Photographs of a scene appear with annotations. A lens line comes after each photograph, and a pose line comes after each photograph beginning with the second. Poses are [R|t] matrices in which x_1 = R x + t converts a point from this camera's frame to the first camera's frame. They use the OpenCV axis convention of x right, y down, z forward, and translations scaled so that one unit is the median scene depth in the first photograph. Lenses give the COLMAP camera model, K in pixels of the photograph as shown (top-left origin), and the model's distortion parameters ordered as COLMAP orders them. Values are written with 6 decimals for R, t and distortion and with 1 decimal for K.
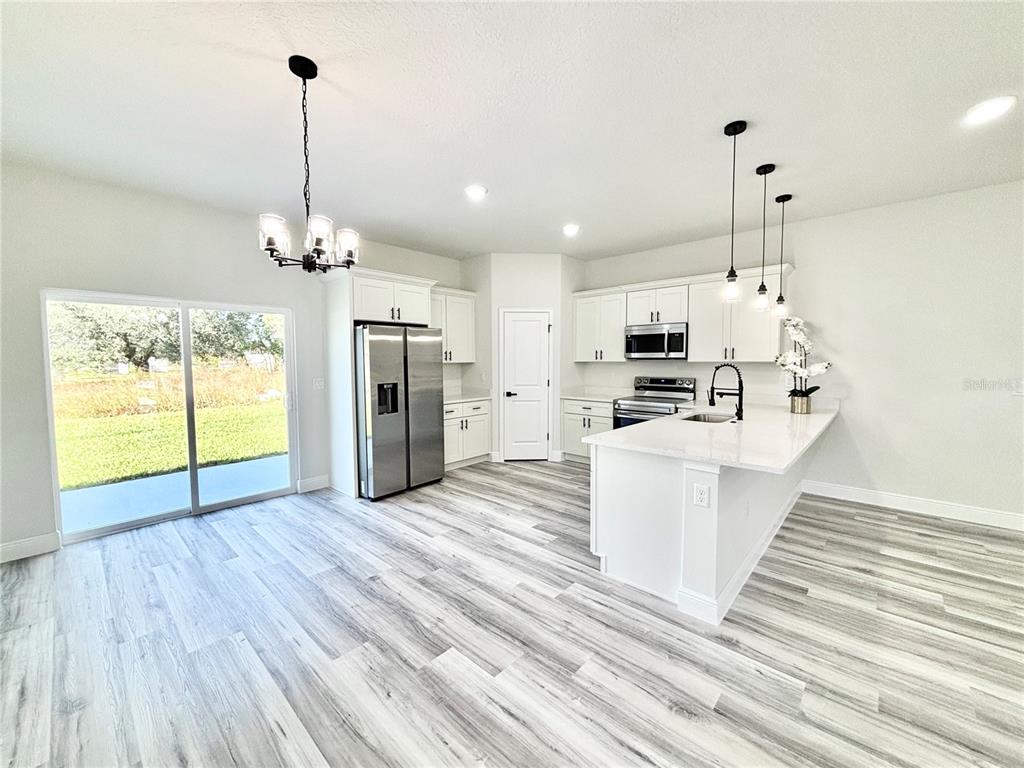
lens RADIAL K [[409.8, 0, 507.6], [0, 409.8, 381.4], [0, 0, 1]] dist [0.001077, -0.000135]
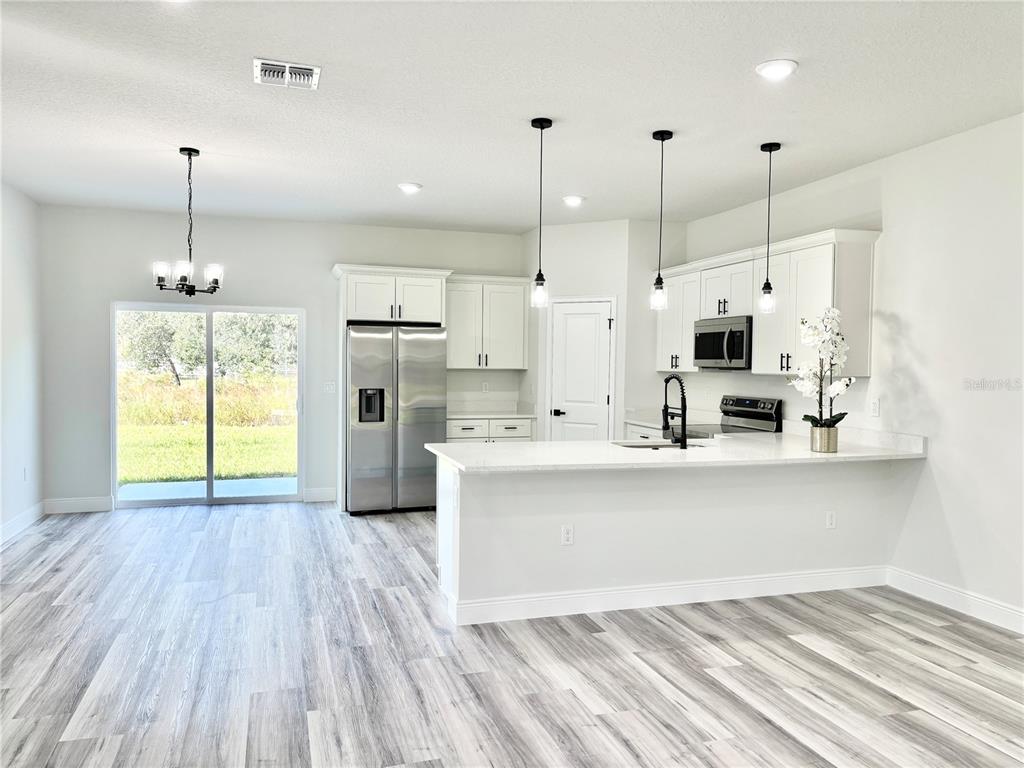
lens RADIAL K [[765.0, 0, 512.0], [0, 765.0, 384.0], [0, 0, 1]] dist [0.027523, -0.002113]
pose [[0.867425, 0.030013, -0.496662, 0.898958], [-0.044997, 0.998821, -0.018230, 0.012177], [0.495529, 0.038162, 0.867753, -0.356813]]
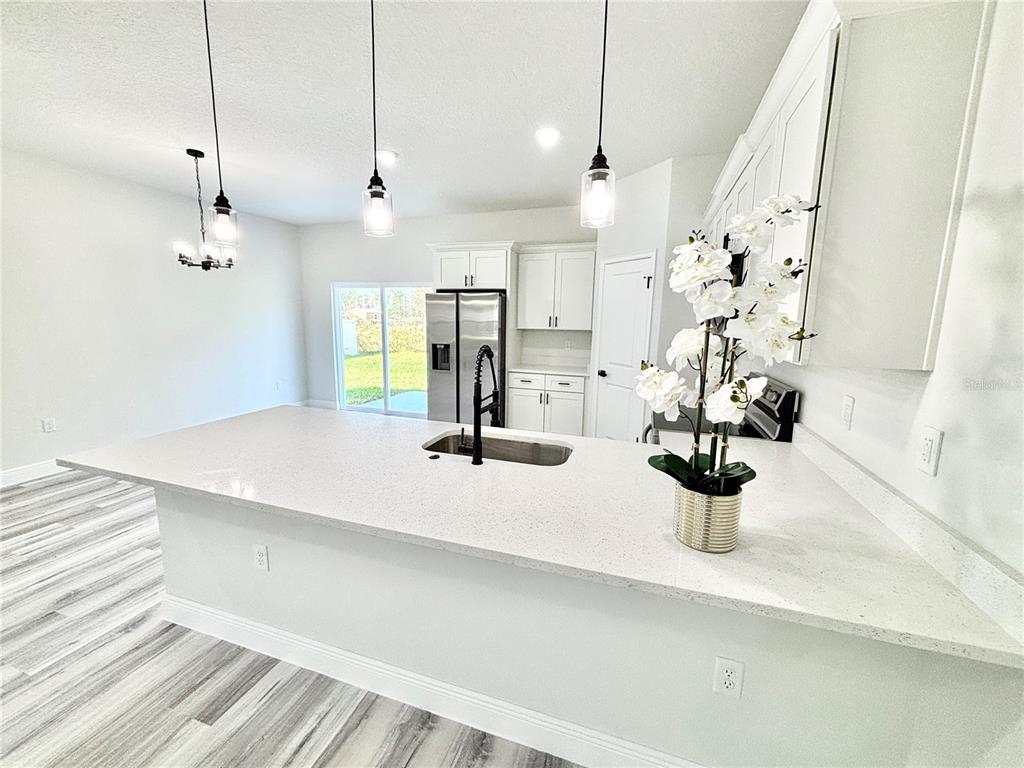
lens RADIAL K [[409.1, 0, 512.0], [0, 409.1, 384.0], [0, 0, 1]] dist [-0.001750, -0.000407]
pose [[0.414410, 0.156557, -0.896524, 0.907982], [-0.070914, 0.987653, 0.139691, -0.064453], [0.907324, 0.005687, 0.420395, 0.759854]]
